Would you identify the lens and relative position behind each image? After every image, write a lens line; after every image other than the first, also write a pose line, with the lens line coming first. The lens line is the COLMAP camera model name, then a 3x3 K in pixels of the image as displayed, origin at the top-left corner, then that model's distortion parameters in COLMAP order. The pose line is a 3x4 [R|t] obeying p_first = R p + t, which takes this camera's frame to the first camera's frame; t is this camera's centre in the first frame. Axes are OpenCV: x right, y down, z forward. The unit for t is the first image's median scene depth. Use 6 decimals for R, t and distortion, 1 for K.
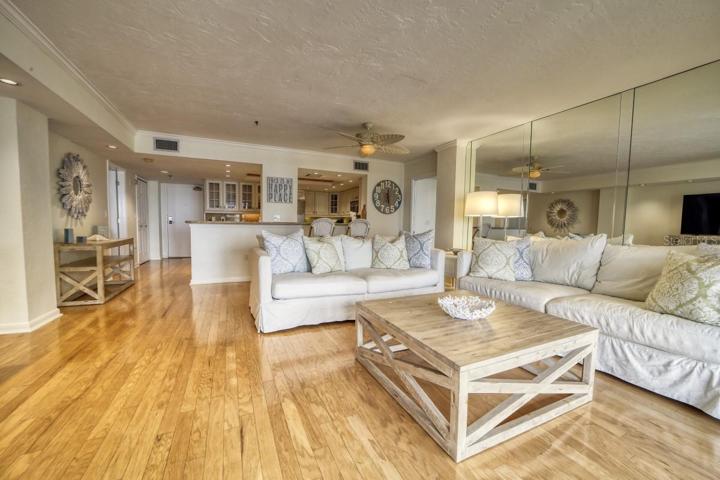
lens RADIAL K [[290.5, 0, 354.8], [0, 290.5, 242.1], [0, 0, 1]] dist [-0.021573, 0.002366]
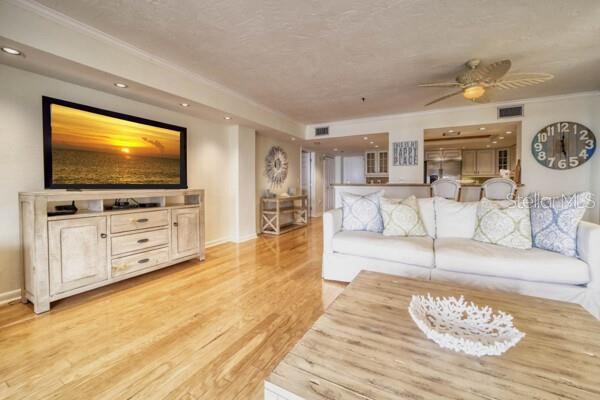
lens RADIAL K [[242.1, 0, 294.3], [0, 242.1, 189.6], [0, 0, 1]] dist [-0.021573, 0.002366]
pose [[0.602654, 0.001333, -0.798002, 0.225523], [-0.039403, 0.998828, -0.028089, -0.007420], [0.797029, 0.048372, 0.602000, 0.171347]]
